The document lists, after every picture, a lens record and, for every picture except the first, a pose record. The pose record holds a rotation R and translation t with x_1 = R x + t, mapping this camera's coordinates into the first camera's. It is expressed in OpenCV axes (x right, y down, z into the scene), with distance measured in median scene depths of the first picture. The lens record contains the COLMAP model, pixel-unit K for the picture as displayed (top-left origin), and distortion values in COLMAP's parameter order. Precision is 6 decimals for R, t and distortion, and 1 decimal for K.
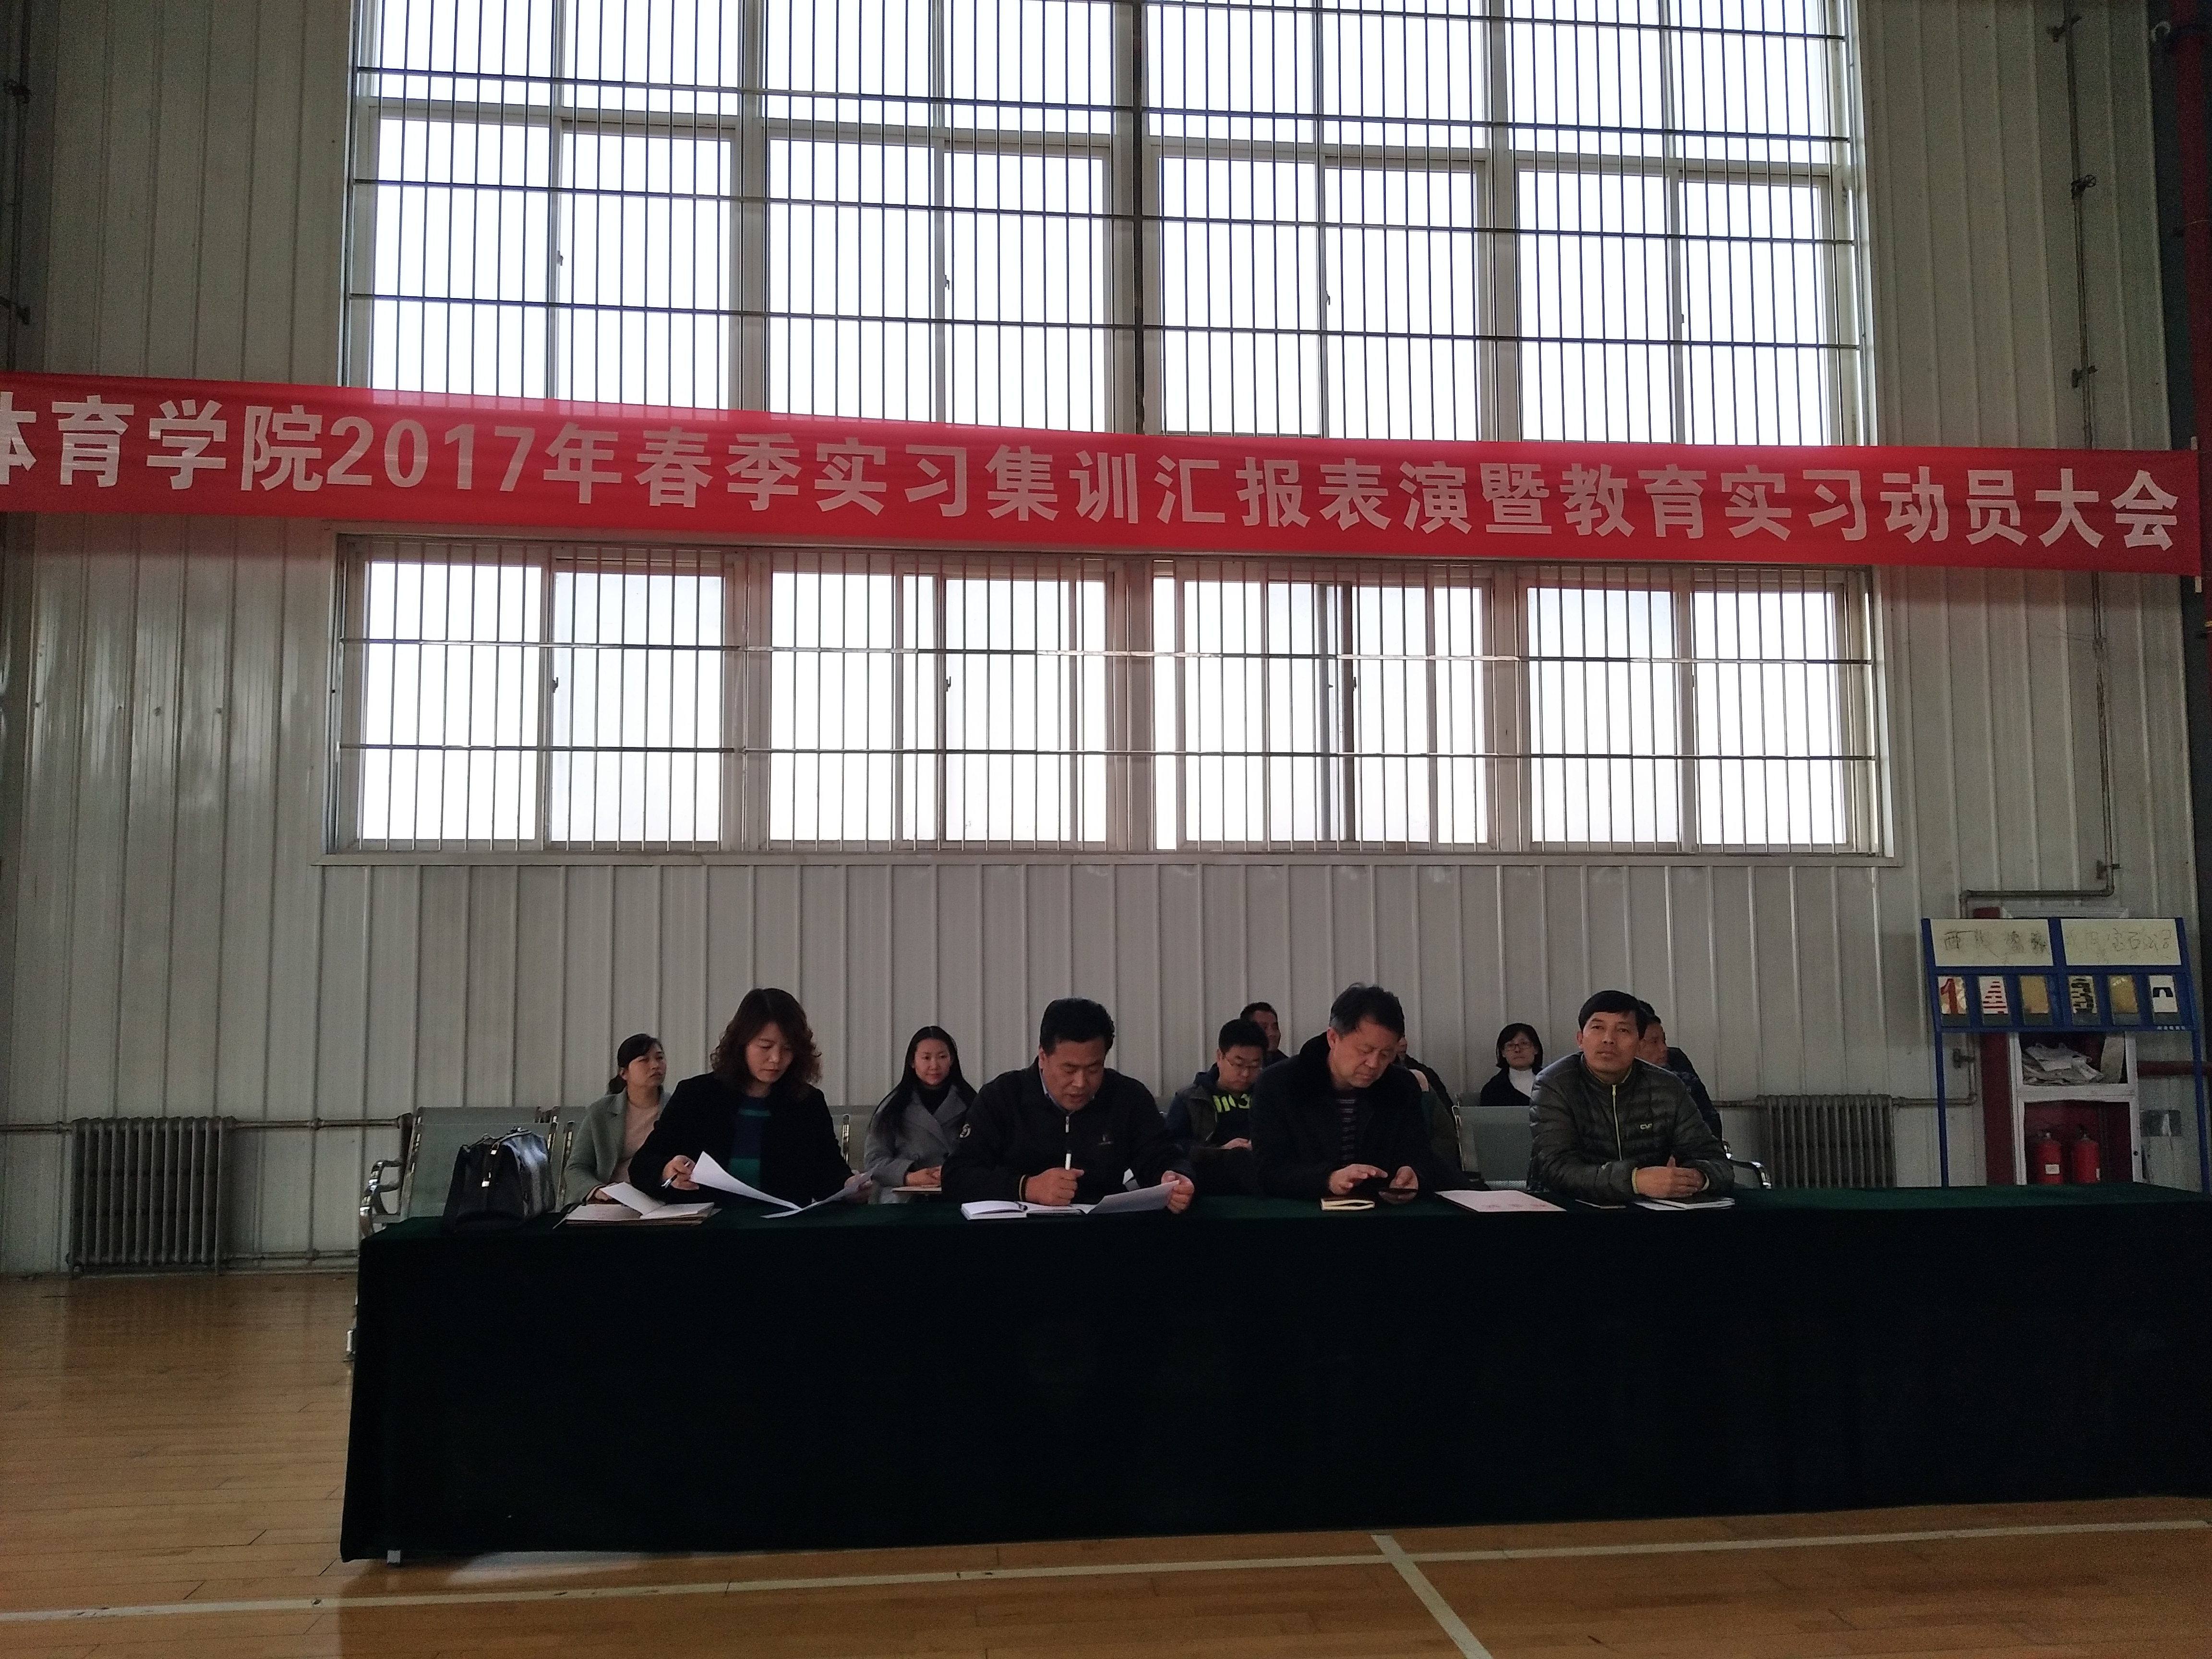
lens RADIAL K [[1687.8, 0, 1114.2], [0, 1687.8, 815.5], [0, 0, 1]] dist [0.066840, -0.100410]
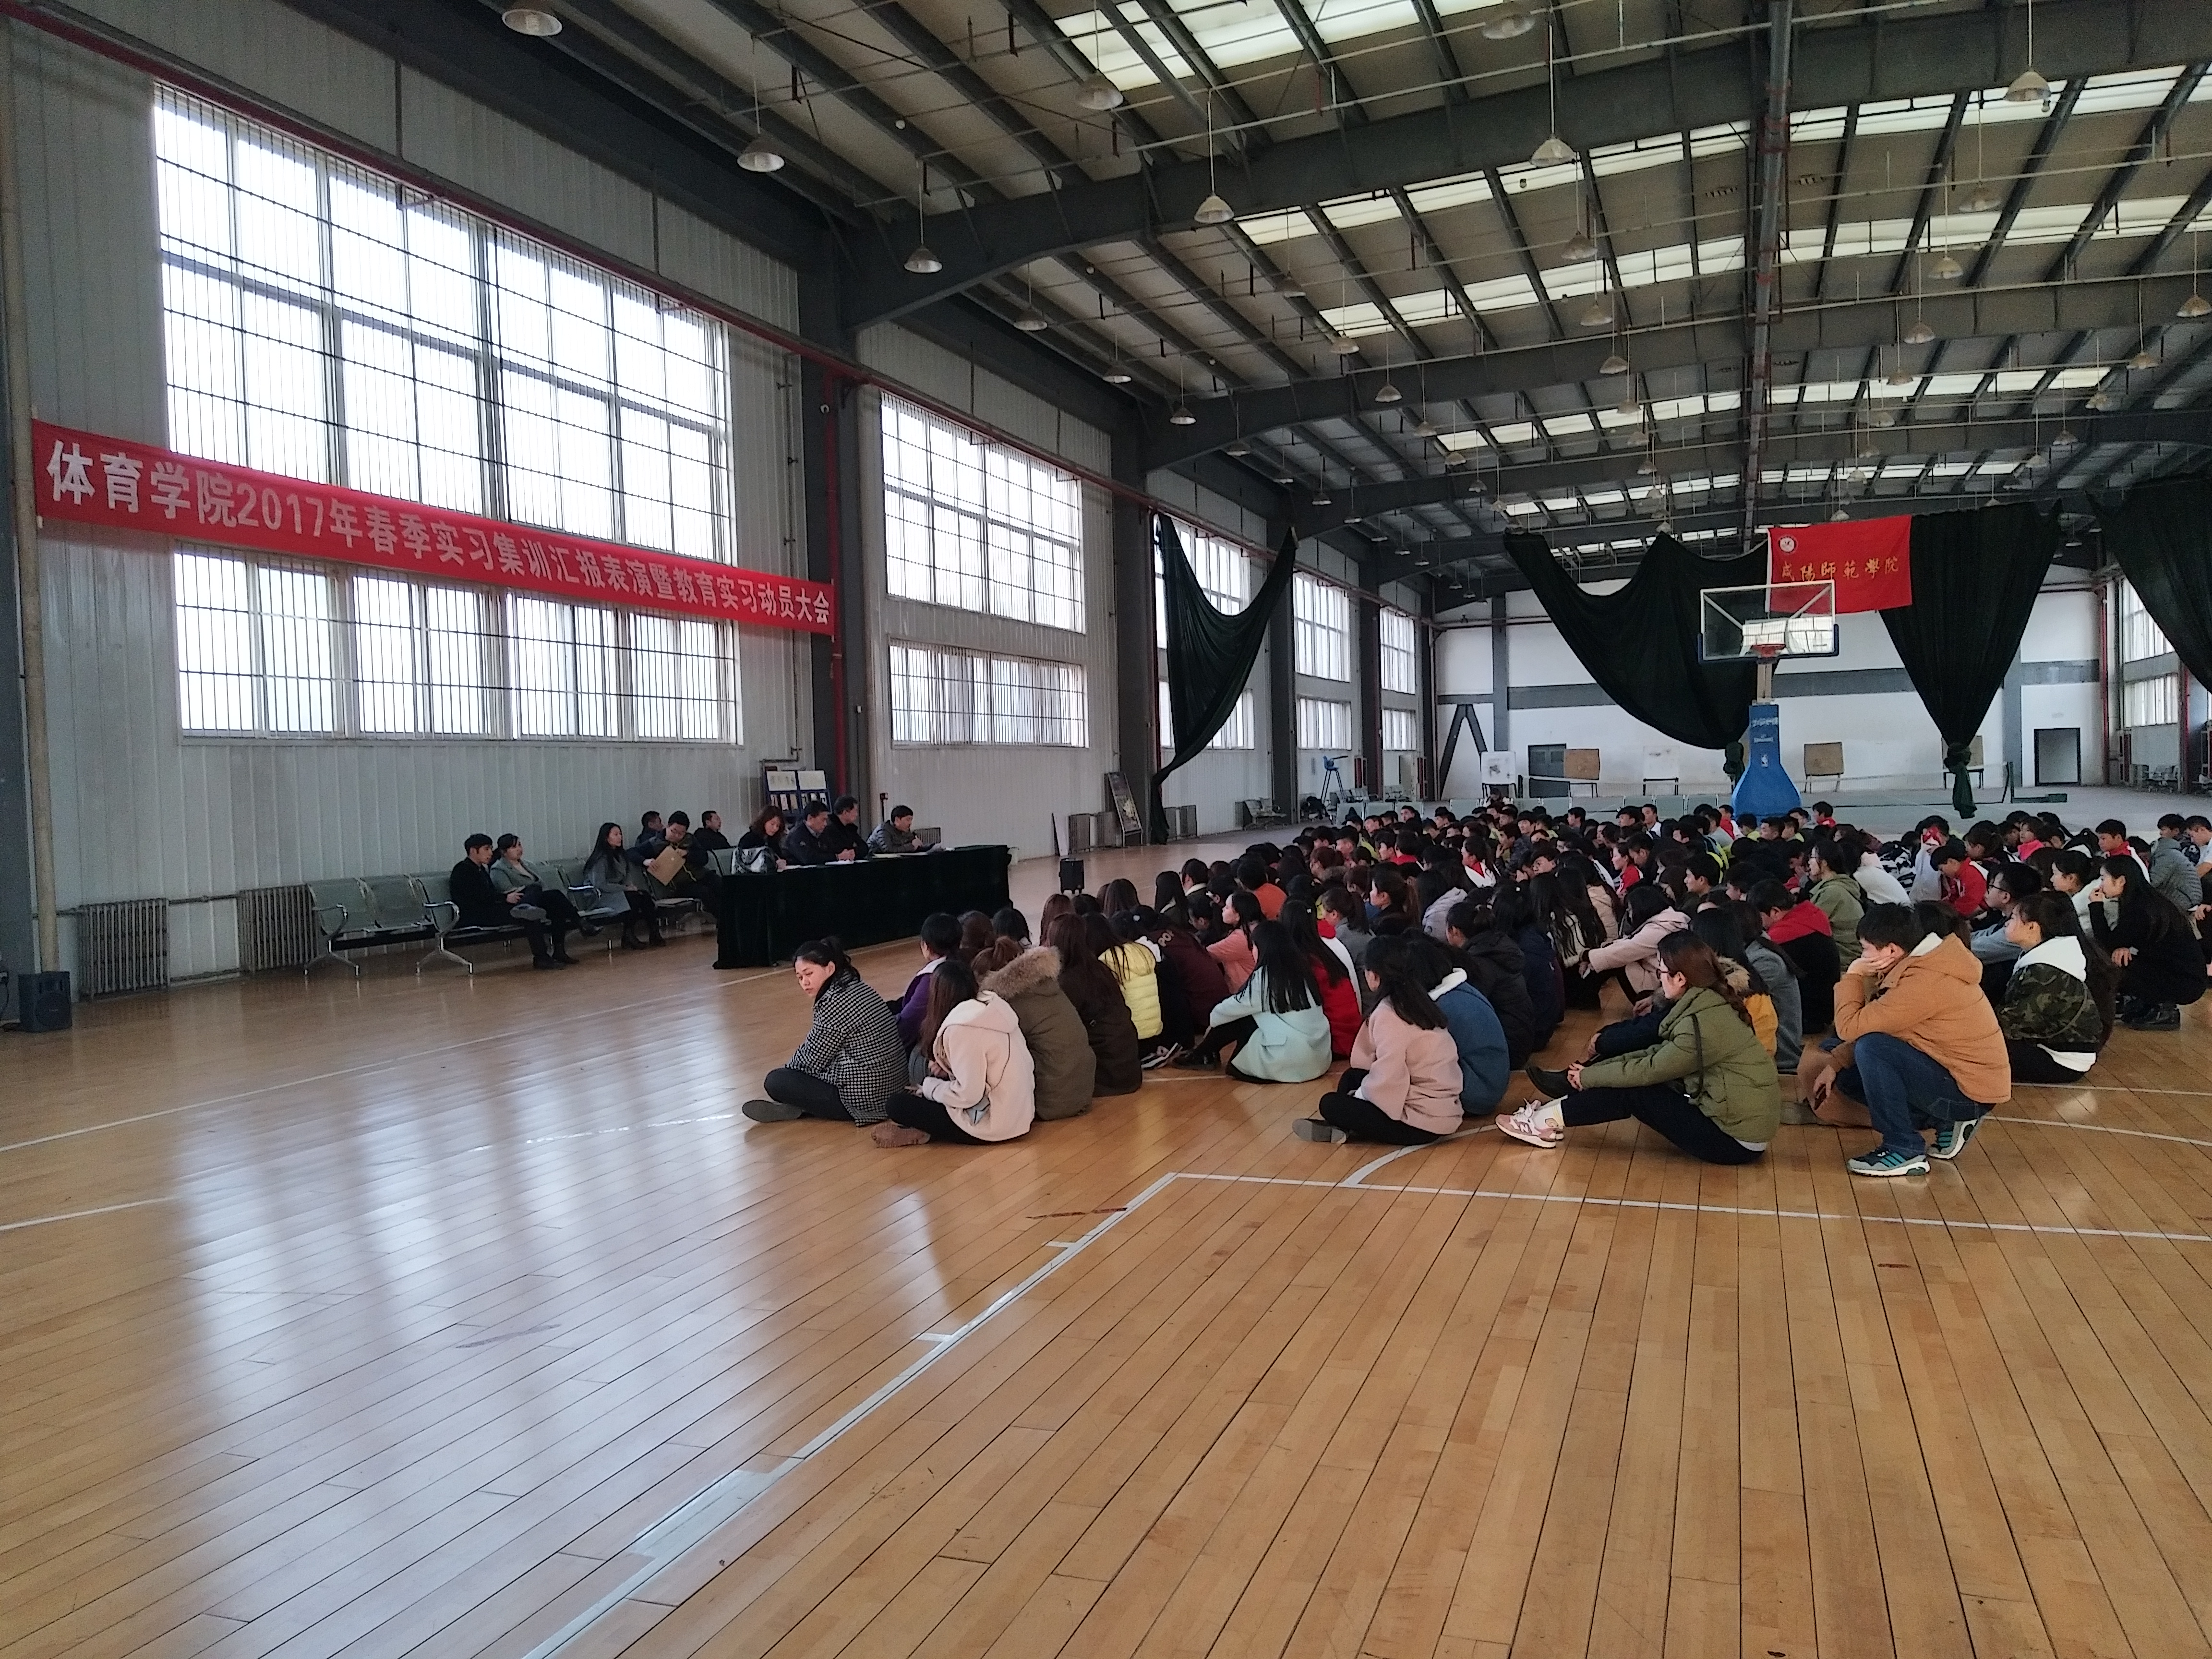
lens RADIAL K [[1687.8, 0, 1121.1], [0, 1687.8, 830.3], [0, 0, 1]] dist [0.066840, -0.100410]
pose [[0.439442, -0.038673, 0.897438, -1.461322], [-0.046663, 0.996741, 0.065801, -0.037381], [-0.897058, -0.070793, 0.436206, -0.506487]]
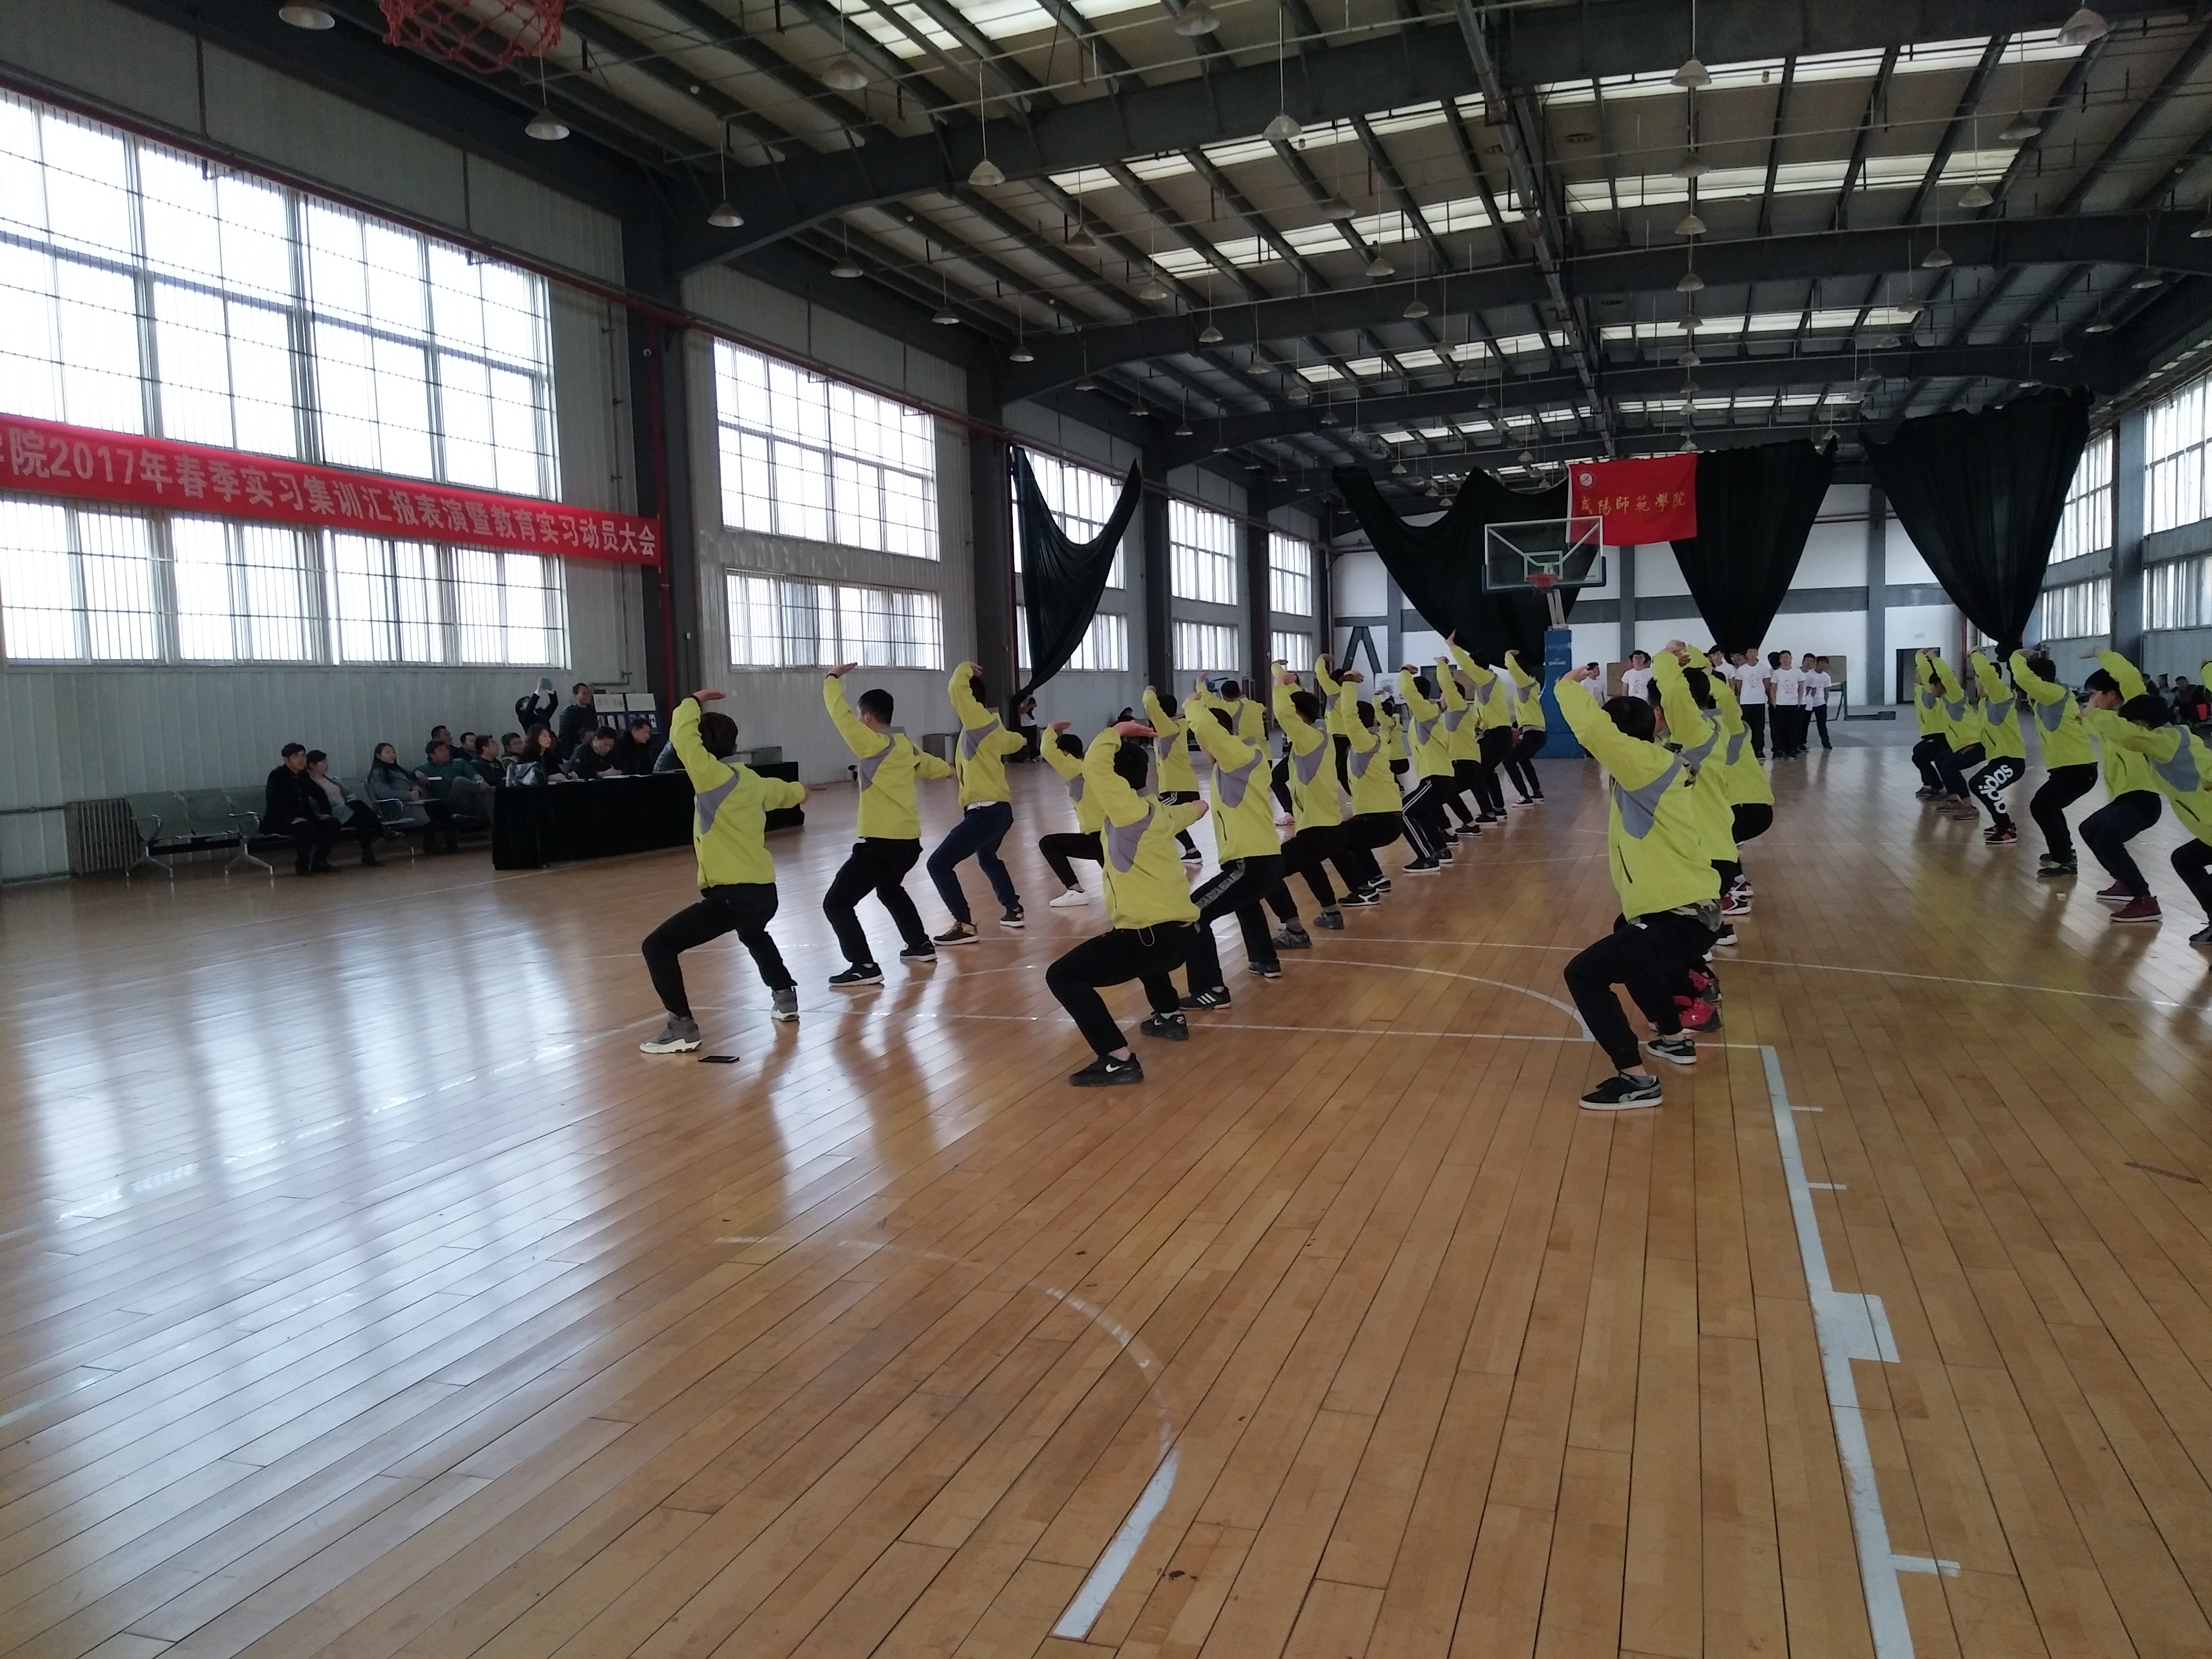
lens RADIAL K [[1687.8, 0, 1125.5], [0, 1687.8, 834.9], [0, 0, 1]] dist [0.066840, -0.100410]
pose [[0.414589, -0.085128, 0.906018, -1.560466], [-0.046283, 0.992354, 0.114419, -0.060446], [-0.908831, -0.089370, 0.407479, -0.822614]]
